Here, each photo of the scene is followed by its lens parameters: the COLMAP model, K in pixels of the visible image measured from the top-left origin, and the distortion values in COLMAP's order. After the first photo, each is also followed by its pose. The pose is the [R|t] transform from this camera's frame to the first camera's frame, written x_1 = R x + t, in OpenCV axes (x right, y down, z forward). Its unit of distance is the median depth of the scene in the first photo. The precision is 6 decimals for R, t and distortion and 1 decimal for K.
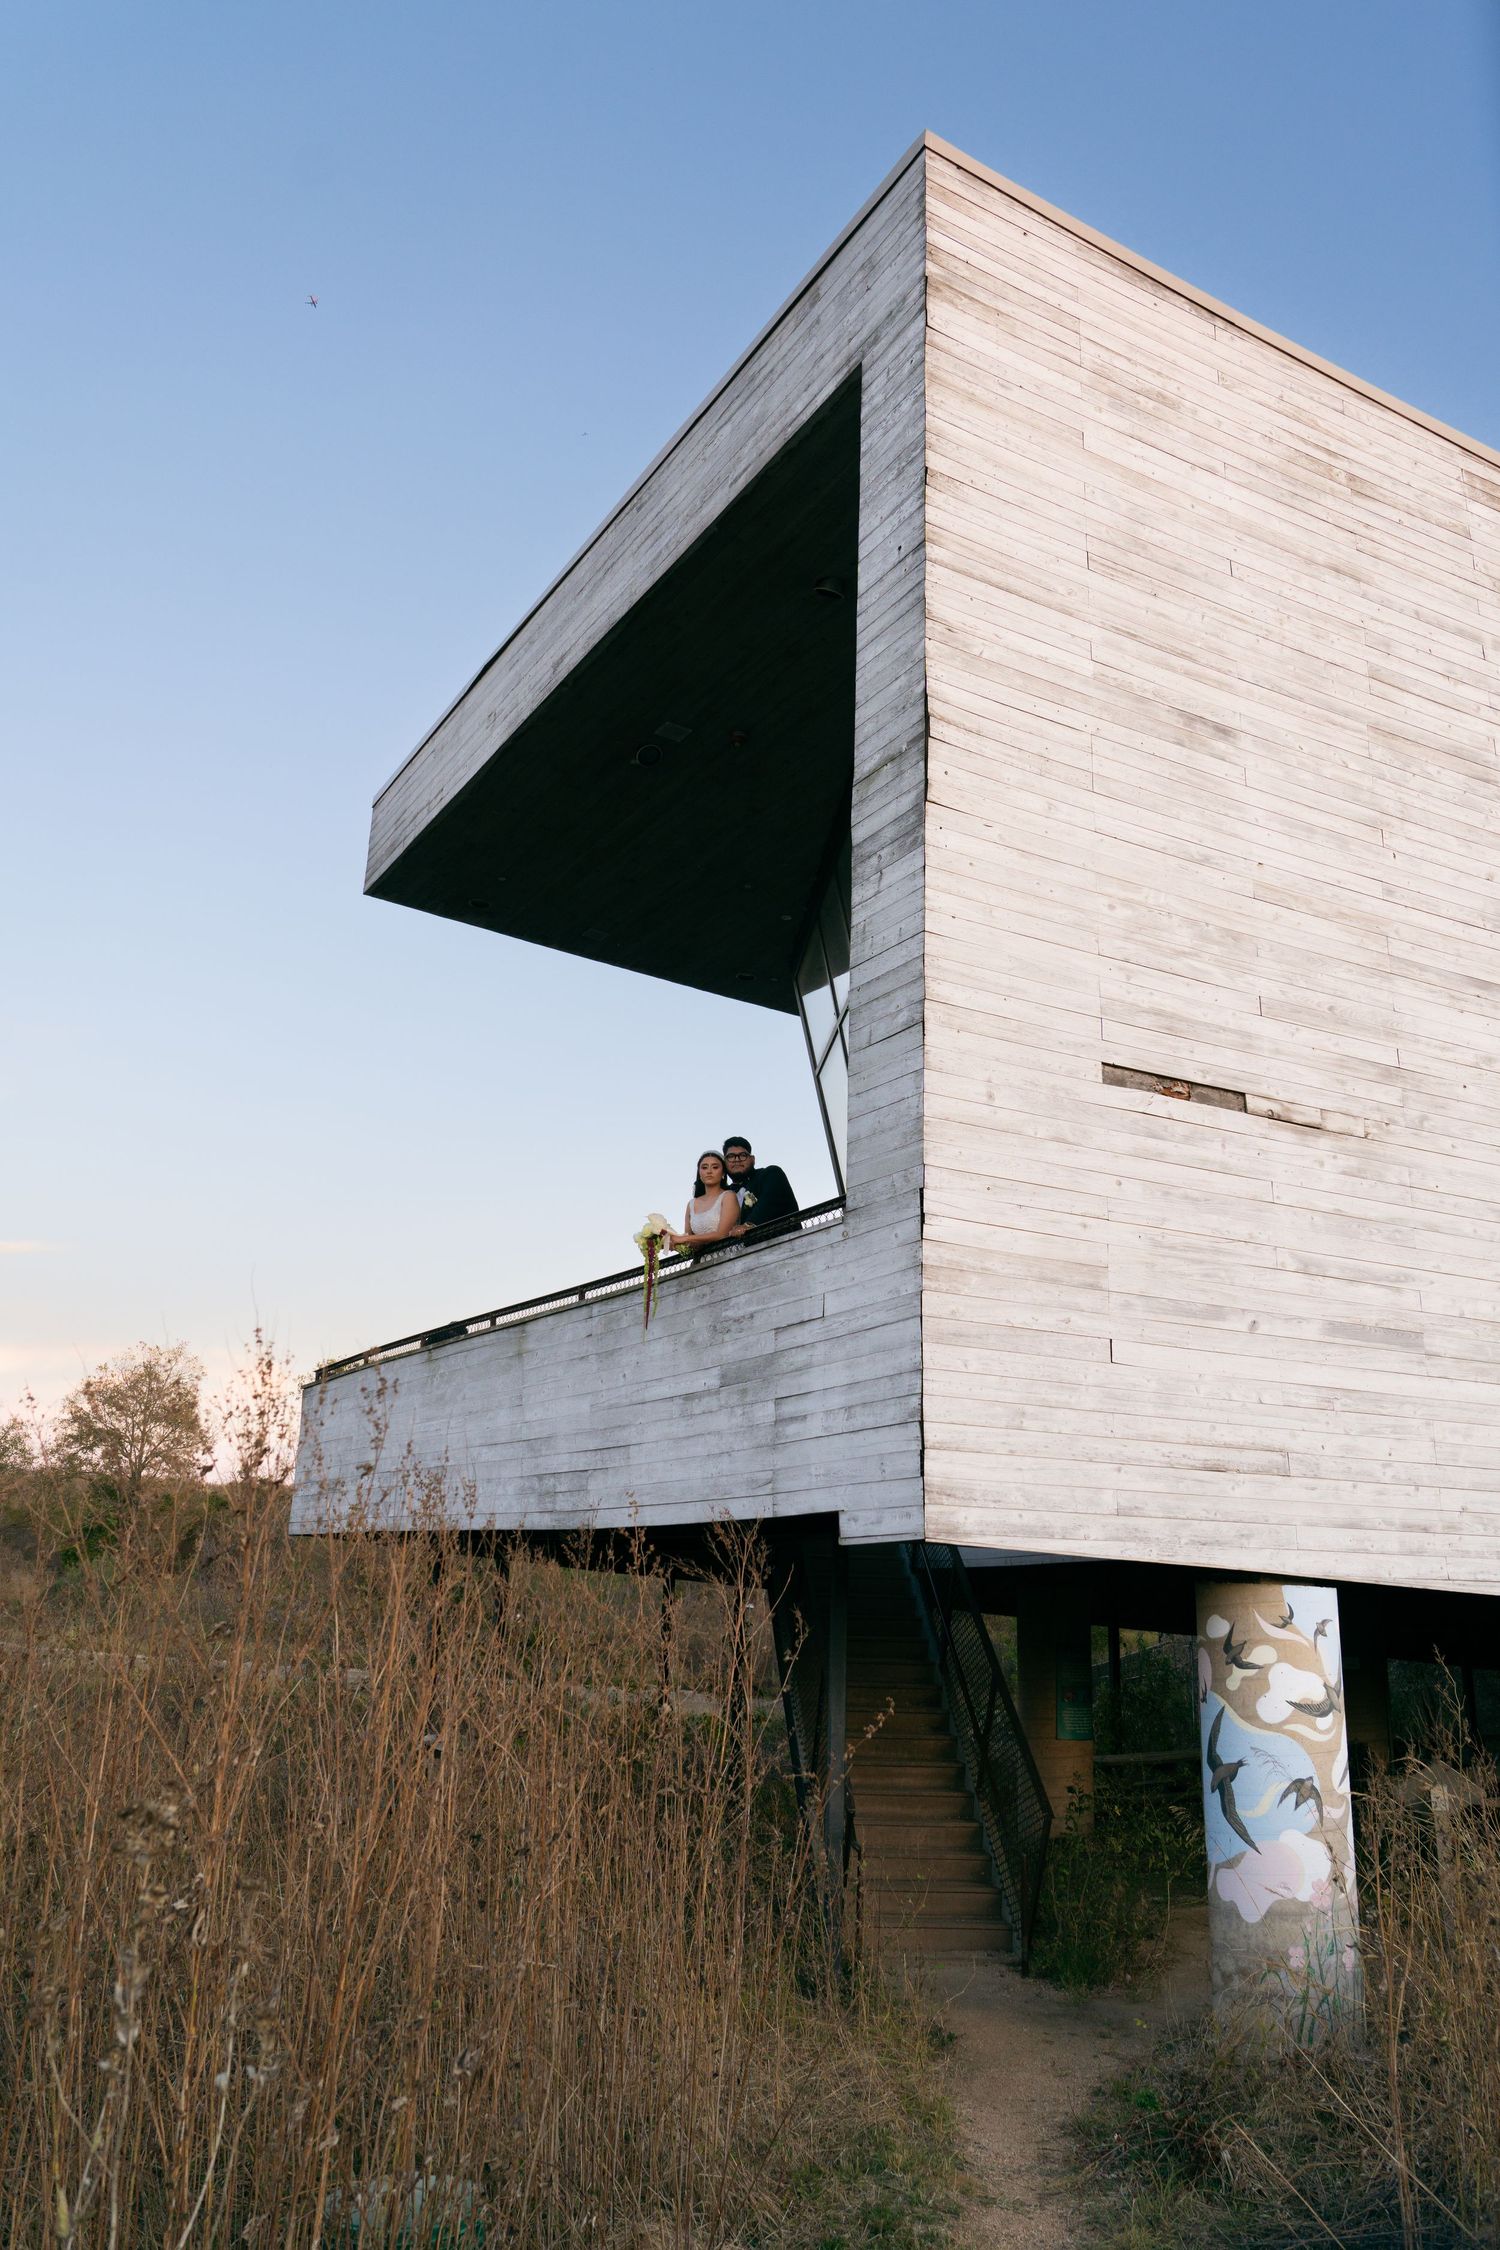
lens RADIAL K [[1678.4, 0, 752.3], [0, 1678.4, 1041.0], [0, 0, 1]] dist [-0.003131, 0.003010]
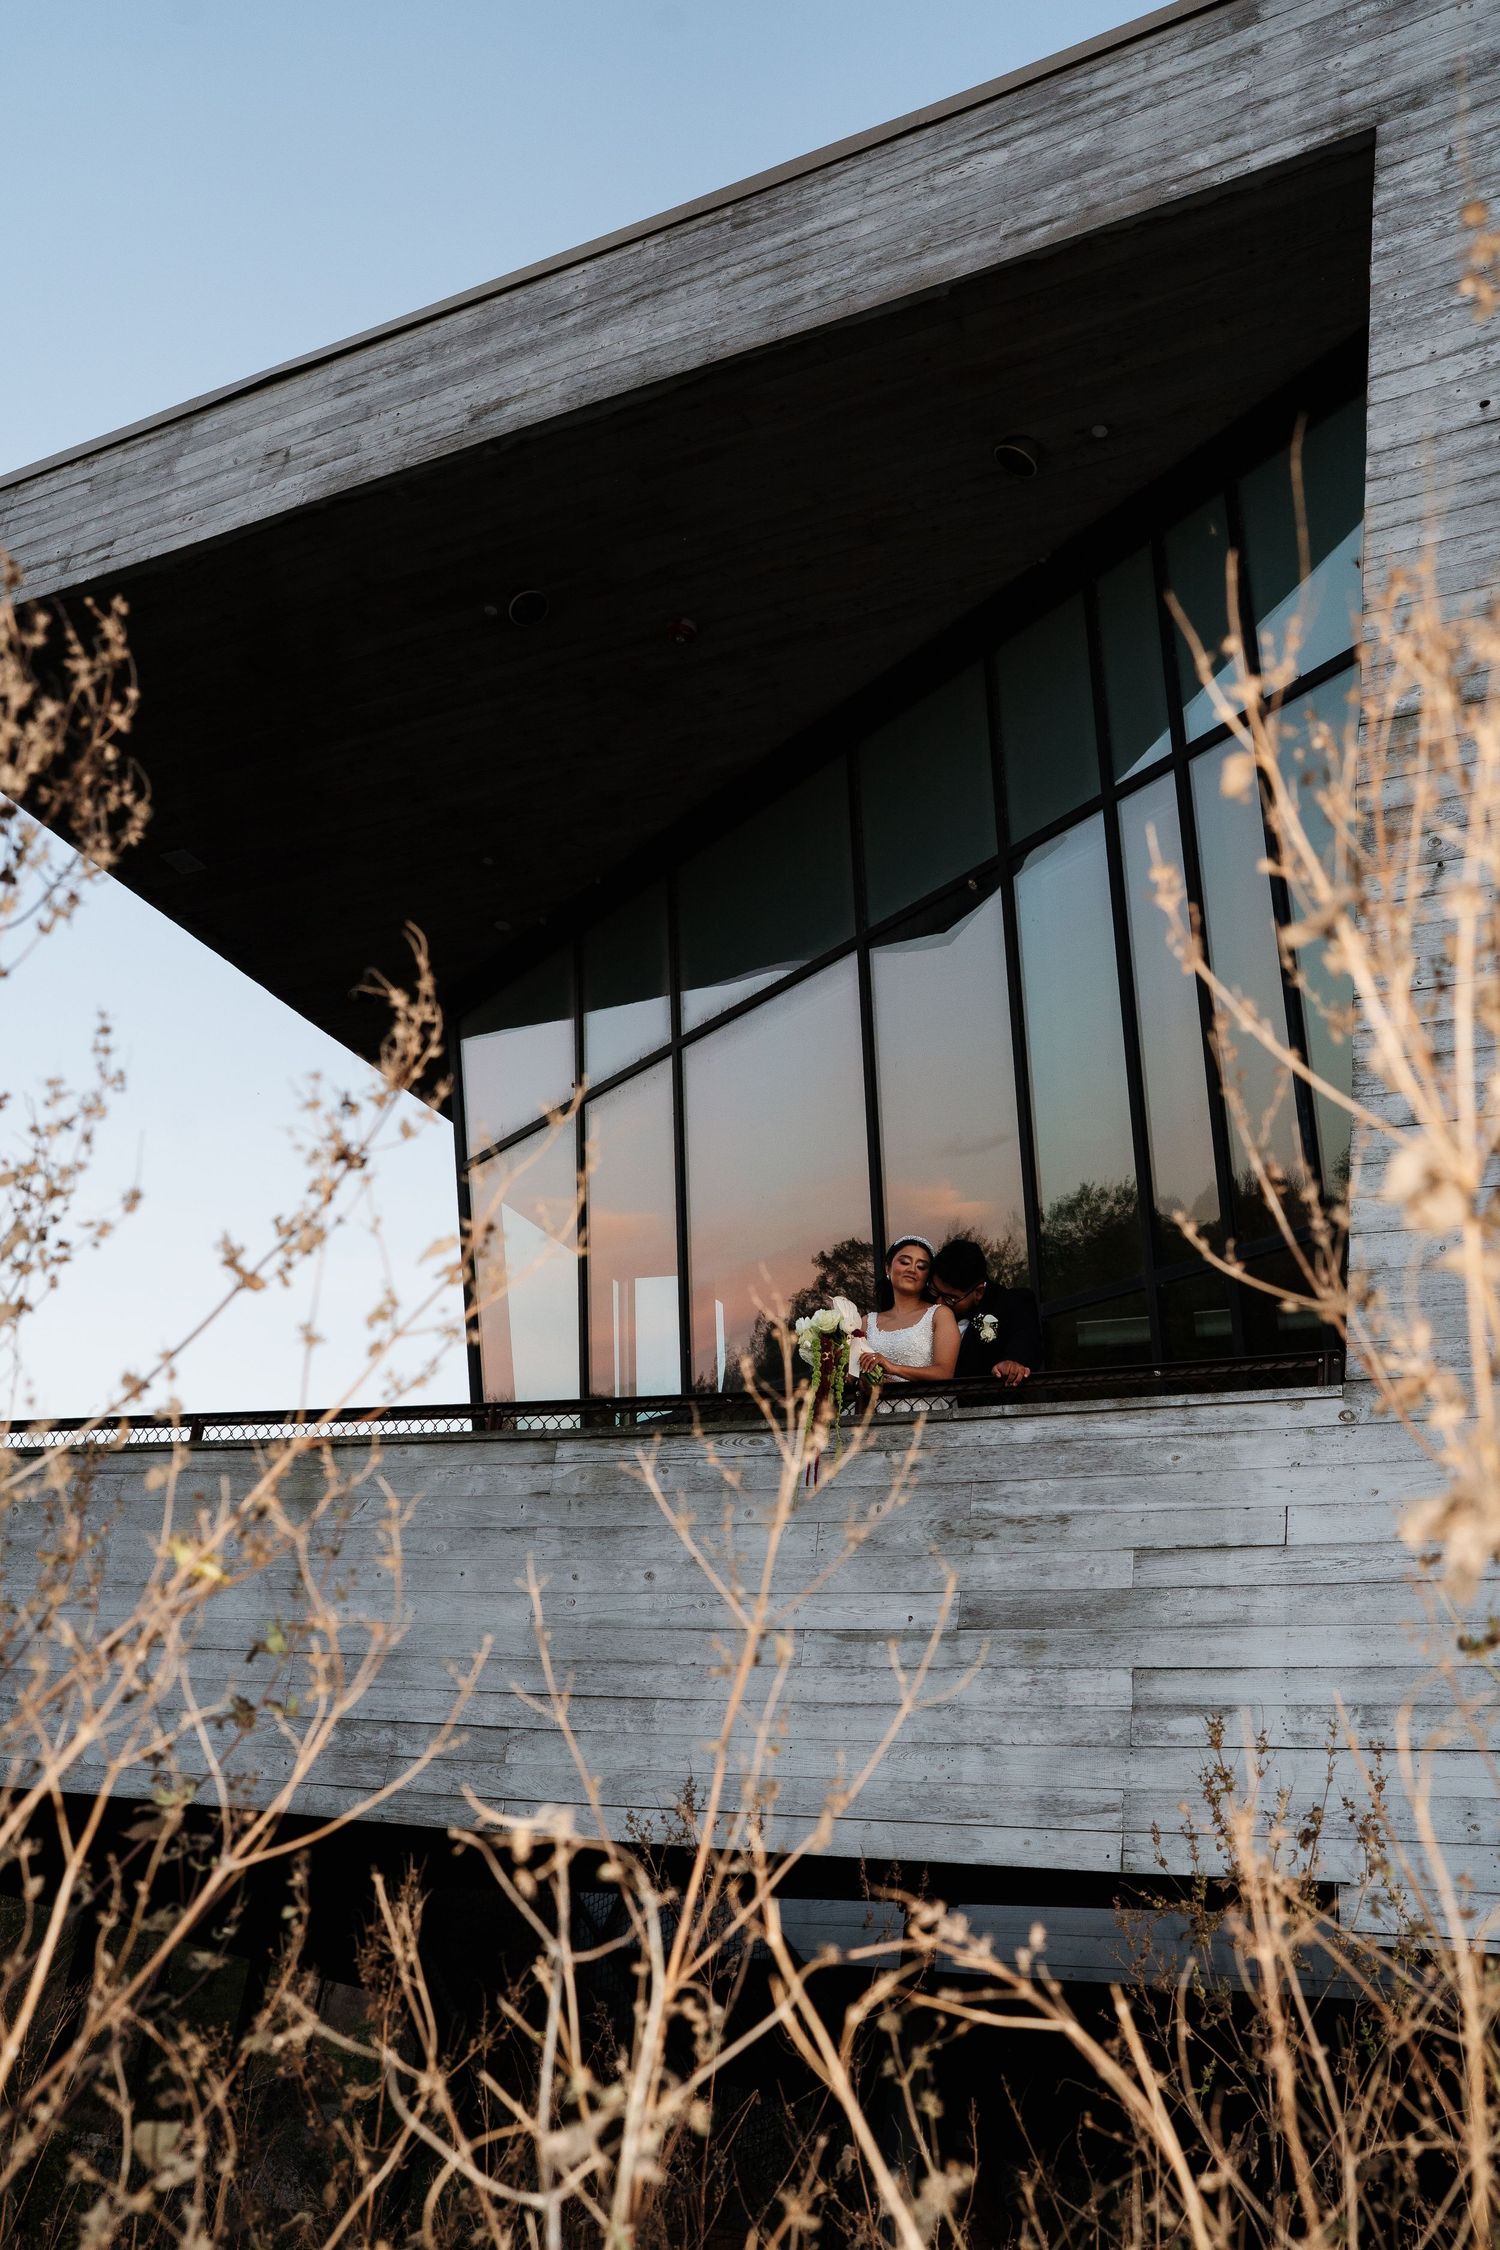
lens RADIAL K [[2466.7, 0, 751.2], [0, 2466.7, 1077.0], [0, 0, 1]] dist [-0.018322, 0.028841]
pose [[0.897502, 0.301070, 0.322254, -0.410817], [-0.272387, 0.953113, -0.131840, 0.159291], [-0.346837, 0.030549, 0.937428, 0.242543]]
